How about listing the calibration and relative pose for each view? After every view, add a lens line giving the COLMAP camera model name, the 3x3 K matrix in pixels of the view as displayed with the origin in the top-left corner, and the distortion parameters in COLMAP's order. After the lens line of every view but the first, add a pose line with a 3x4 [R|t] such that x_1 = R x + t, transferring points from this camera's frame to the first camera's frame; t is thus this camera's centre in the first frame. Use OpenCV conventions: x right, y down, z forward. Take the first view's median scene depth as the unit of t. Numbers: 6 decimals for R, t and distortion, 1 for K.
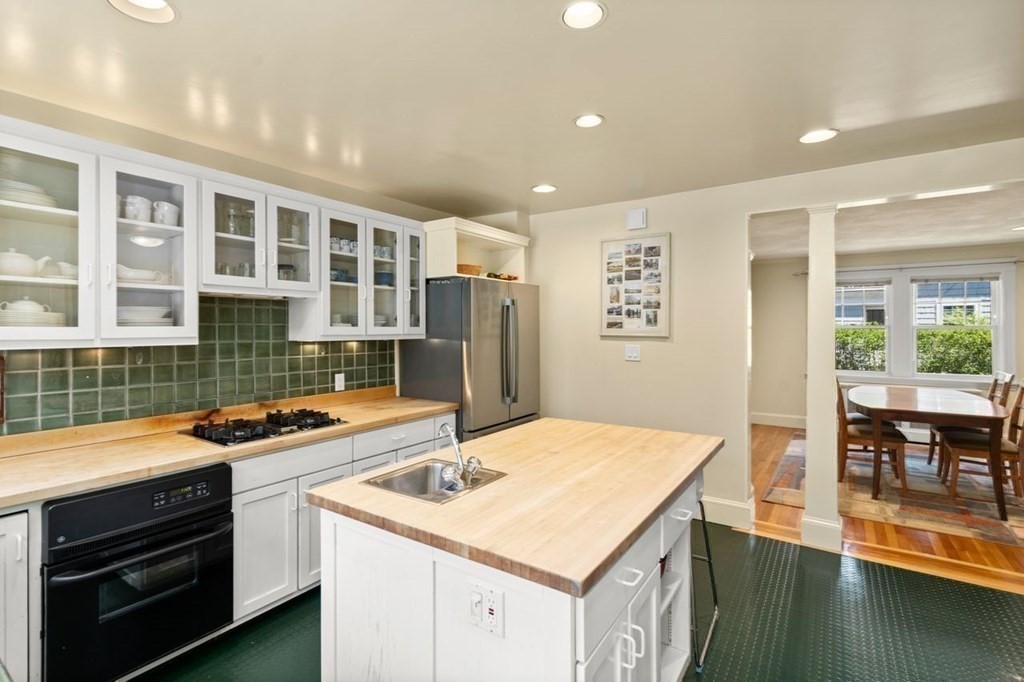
lens RADIAL K [[481.8, 0, 509.5], [0, 481.8, 328.7], [0, 0, 1]] dist [0.001960, 0.000981]
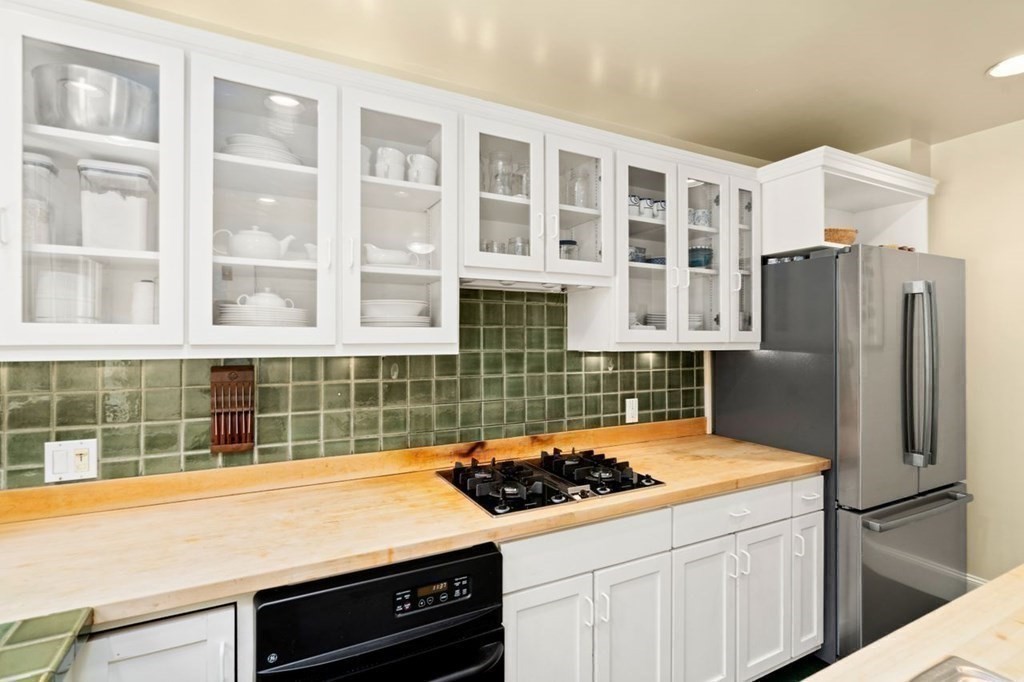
lens RADIAL K [[502.3, 0, 512.0], [0, 502.3, 341.0], [0, 0, 1]] dist [0.000589, 0.000311]
pose [[0.884980, 0.004094, -0.465612, -0.211368], [-0.002147, 0.999987, 0.004713, 0.008868], [0.465625, -0.003171, 0.884976, 0.347367]]
